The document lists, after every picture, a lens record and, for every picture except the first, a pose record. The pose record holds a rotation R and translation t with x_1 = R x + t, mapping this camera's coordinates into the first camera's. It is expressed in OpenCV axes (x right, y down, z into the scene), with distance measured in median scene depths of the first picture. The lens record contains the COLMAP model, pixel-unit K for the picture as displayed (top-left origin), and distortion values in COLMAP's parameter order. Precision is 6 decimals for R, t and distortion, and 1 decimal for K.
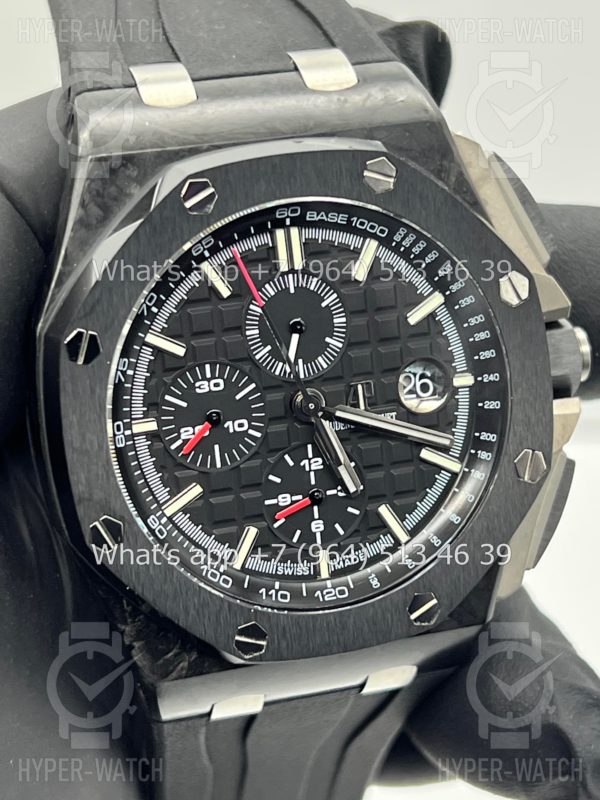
lens RADIAL K [[1862.5, 0, 300.0], [0, 1862.5, 400.0], [0, 0, 1]] dist [0.135864, 0.142095]
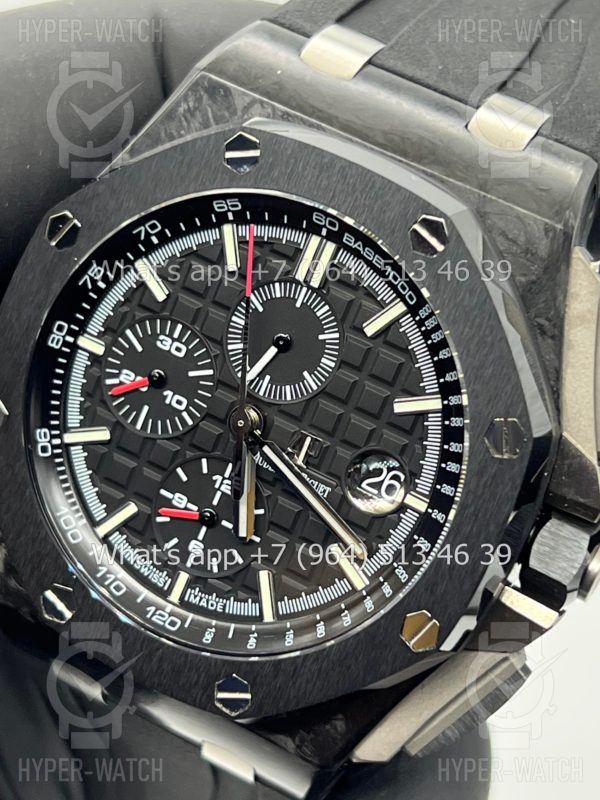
lens RADIAL K [[1862.5, 0, 300.0], [0, 1862.5, 400.0], [0, 0, 1]] dist [0.135864, 0.142095]
pose [[0.718066, 0.511490, -0.471974, 0.437879], [-0.532030, 0.840613, 0.101558, -0.110819], [0.448694, 0.178179, 0.875743, 0.230671]]
